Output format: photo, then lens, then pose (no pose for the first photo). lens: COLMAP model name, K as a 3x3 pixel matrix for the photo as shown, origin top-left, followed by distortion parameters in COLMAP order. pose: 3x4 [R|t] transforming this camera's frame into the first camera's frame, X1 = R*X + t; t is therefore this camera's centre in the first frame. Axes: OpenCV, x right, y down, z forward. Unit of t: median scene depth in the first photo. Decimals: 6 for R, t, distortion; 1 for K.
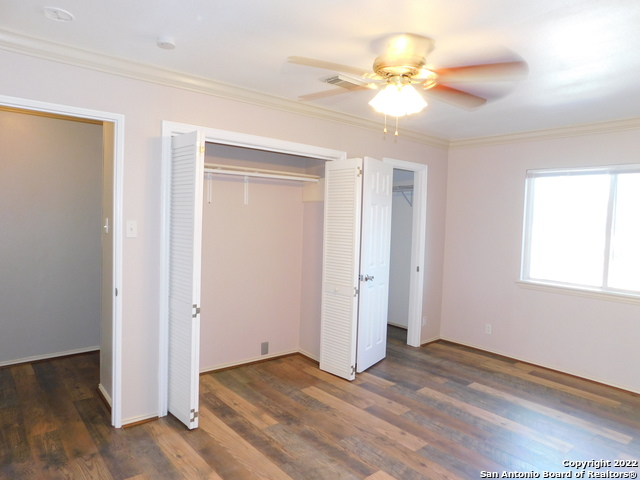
lens RADIAL K [[429.3, 0, 320.0], [0, 429.3, 240.0], [0, 0, 1]] dist [-0.008769, 0.002978]
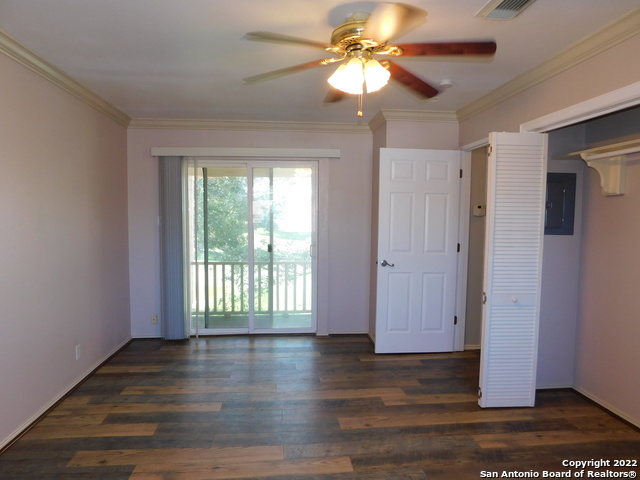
lens RADIAL K [[423.4, 0, 320.0], [0, 423.4, 240.0], [0, 0, 1]] dist [0.000298, 0.002041]
pose [[-0.549522, 0.017976, -0.835286, 0.682134], [-0.075052, 0.994664, 0.070782, -0.022829], [0.832101, 0.101586, -0.545241, 0.996289]]
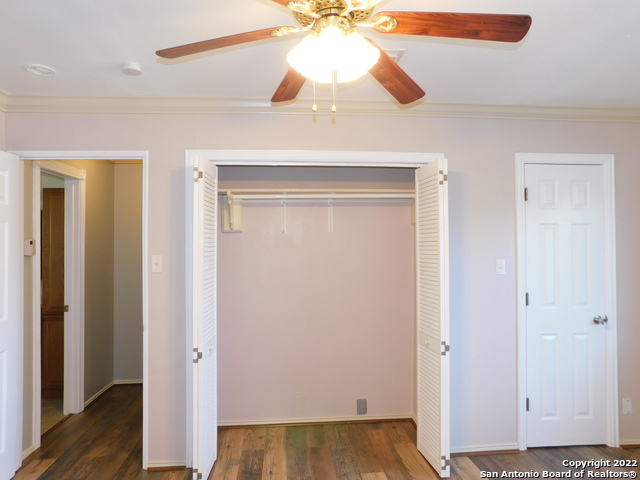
lens RADIAL K [[443.2, 0, 318.6], [0, 443.2, 245.6], [0, 0, 1]] dist [0.002769, 0.000851]
pose [[0.815549, -0.041351, -0.577208, 0.371128], [0.007141, 0.998087, -0.061414, -0.001664], [0.578644, 0.045965, 0.814284, 0.314761]]
